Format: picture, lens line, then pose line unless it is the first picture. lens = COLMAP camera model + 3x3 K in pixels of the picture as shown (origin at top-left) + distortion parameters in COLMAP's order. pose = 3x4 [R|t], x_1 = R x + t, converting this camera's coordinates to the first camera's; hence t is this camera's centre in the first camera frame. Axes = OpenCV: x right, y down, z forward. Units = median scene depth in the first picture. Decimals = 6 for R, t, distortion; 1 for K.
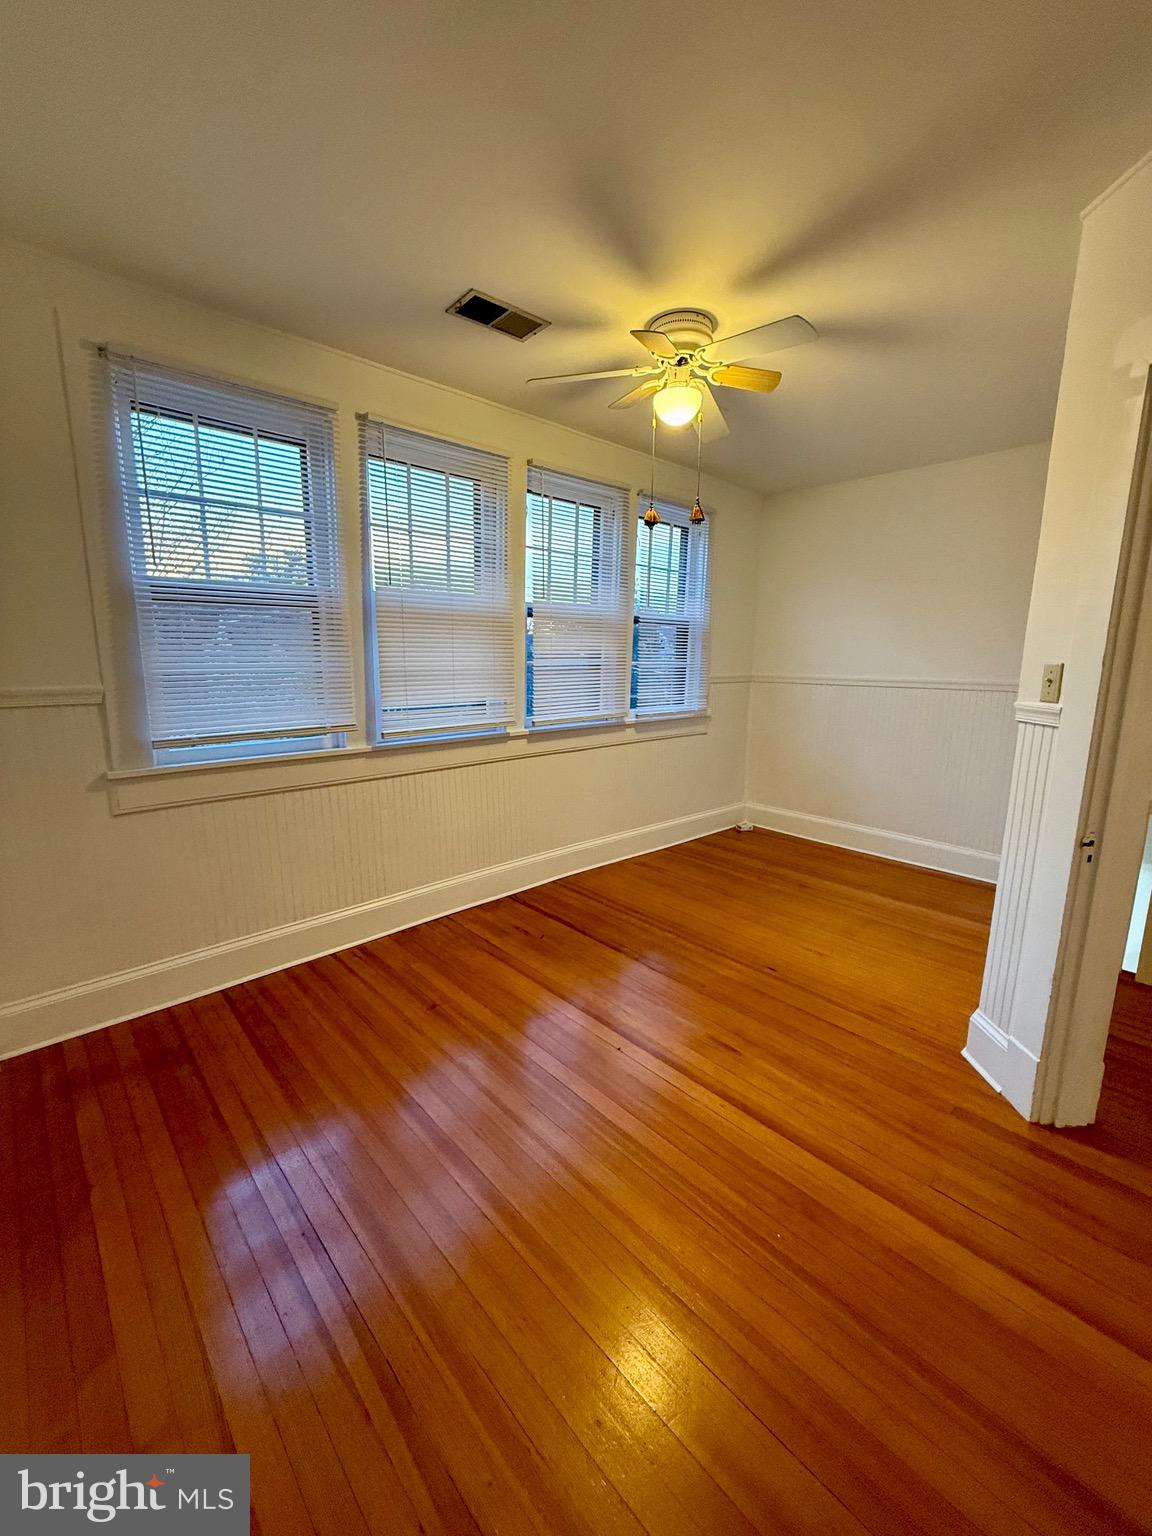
lens RADIAL K [[616.5, 0, 576.0], [0, 616.5, 770.6], [0, 0, 1]] dist [0.003682, 0.000073]
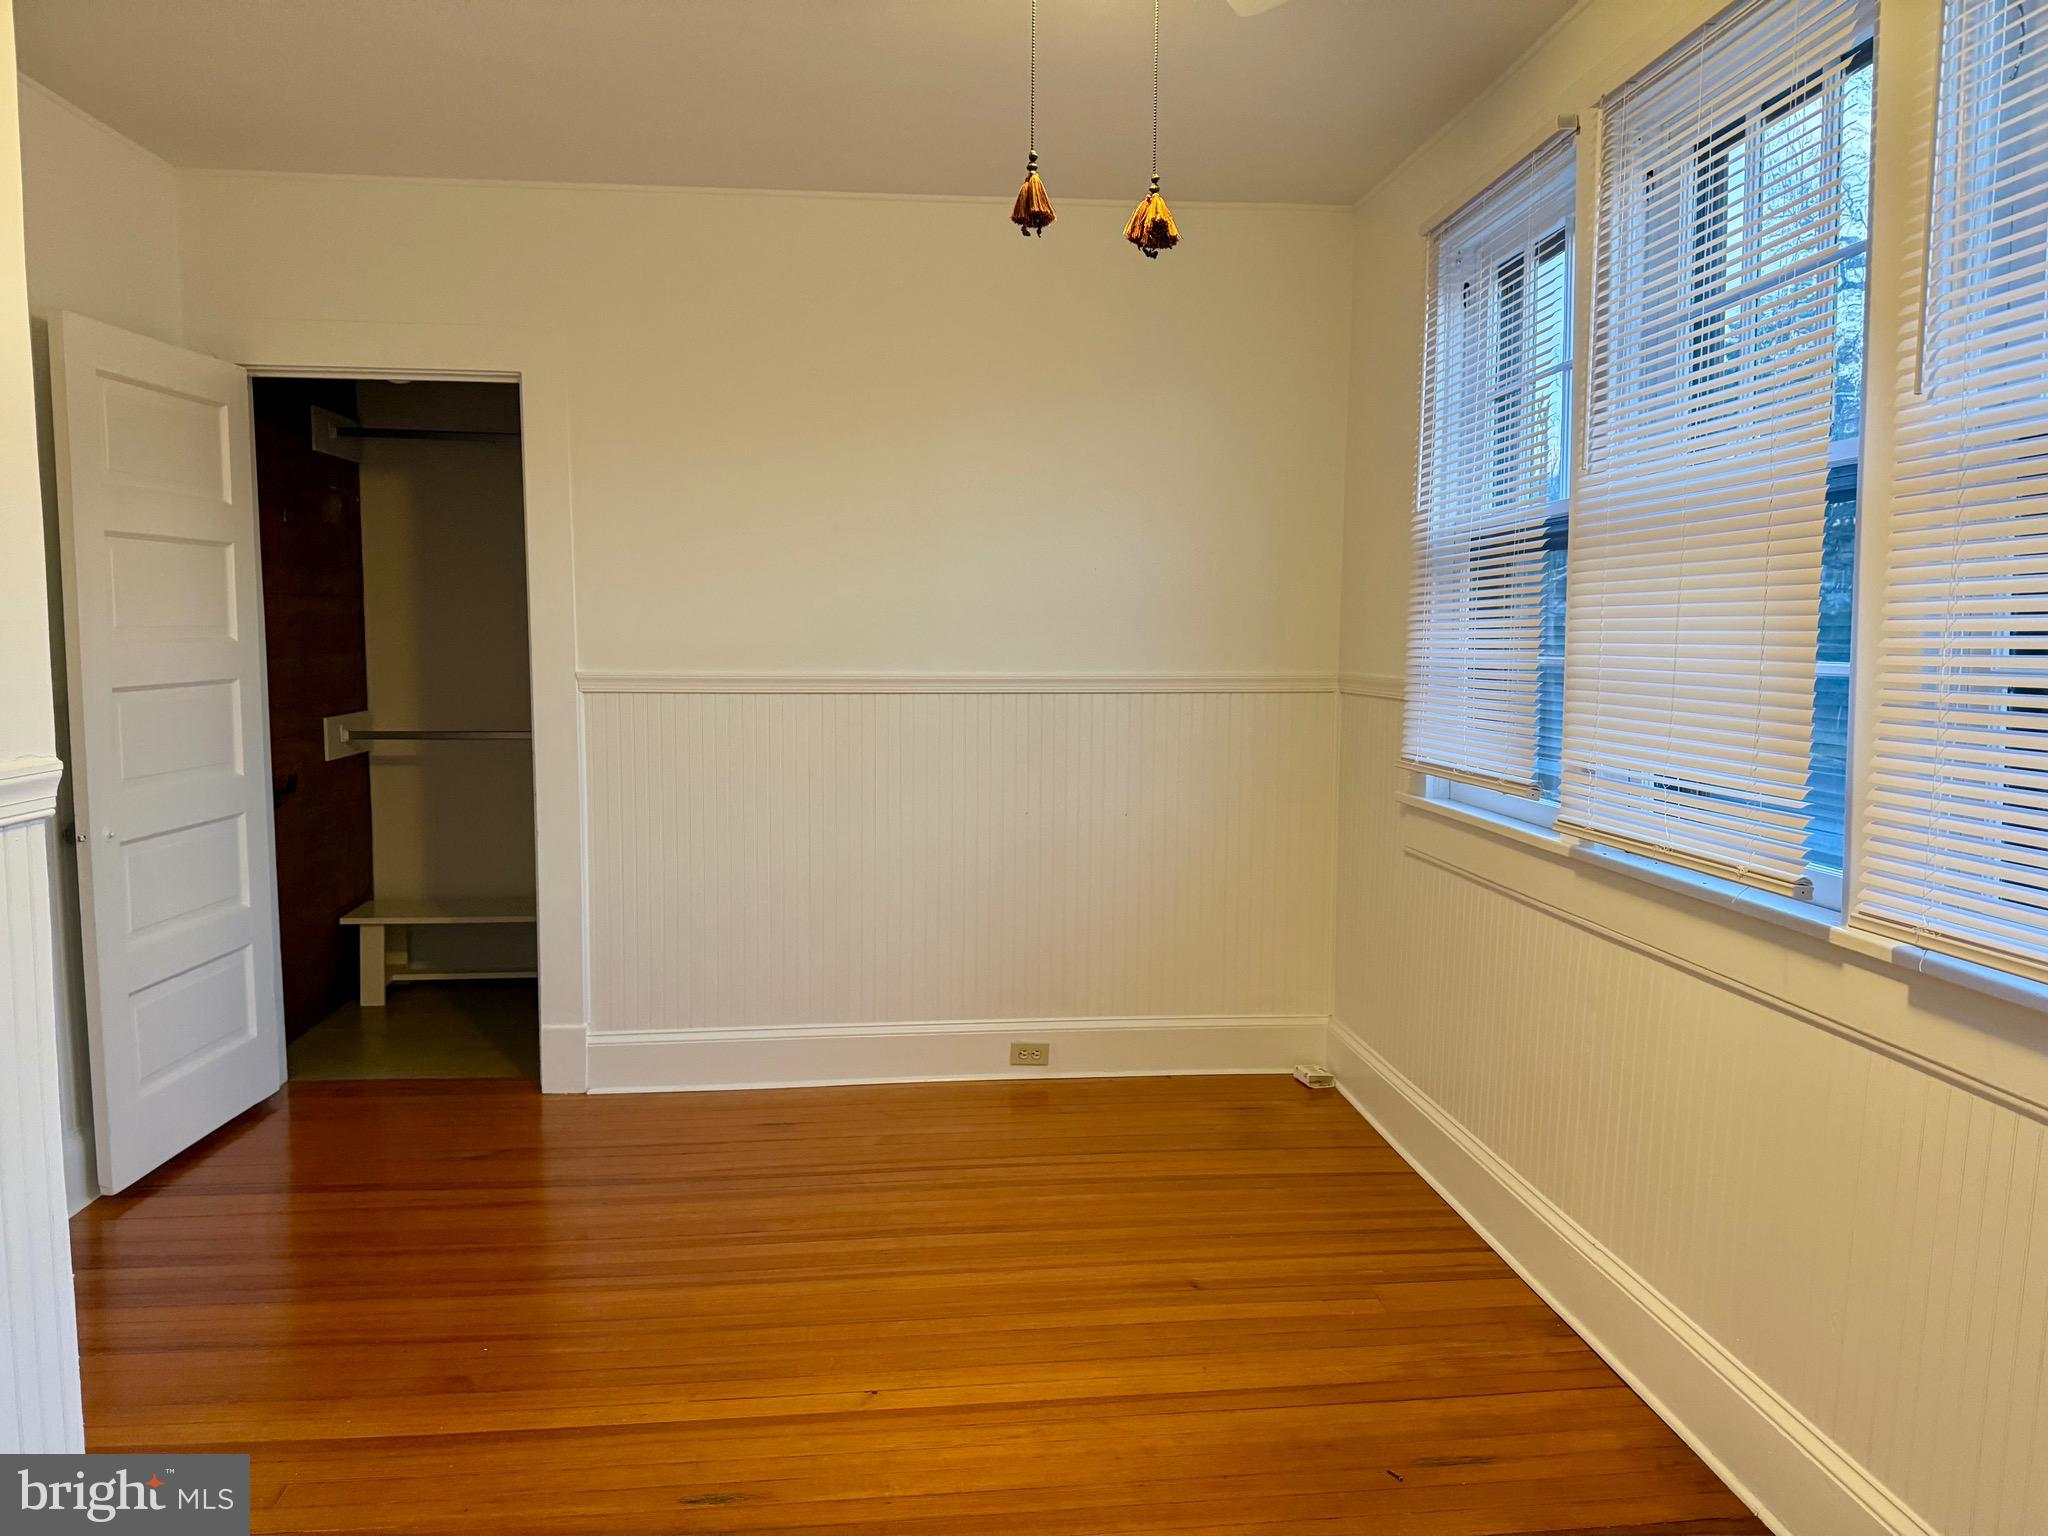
lens RADIAL K [[1450.4, 0, 1024.5], [0, 1450.4, 757.0], [0, 0, 1]] dist [0.083288, -0.089560]
pose [[-0.605321, 0.070762, -0.792830, 0.680792], [-0.151486, 0.967595, 0.202019, -0.241329], [0.781434, 0.242389, -0.574986, 1.223996]]
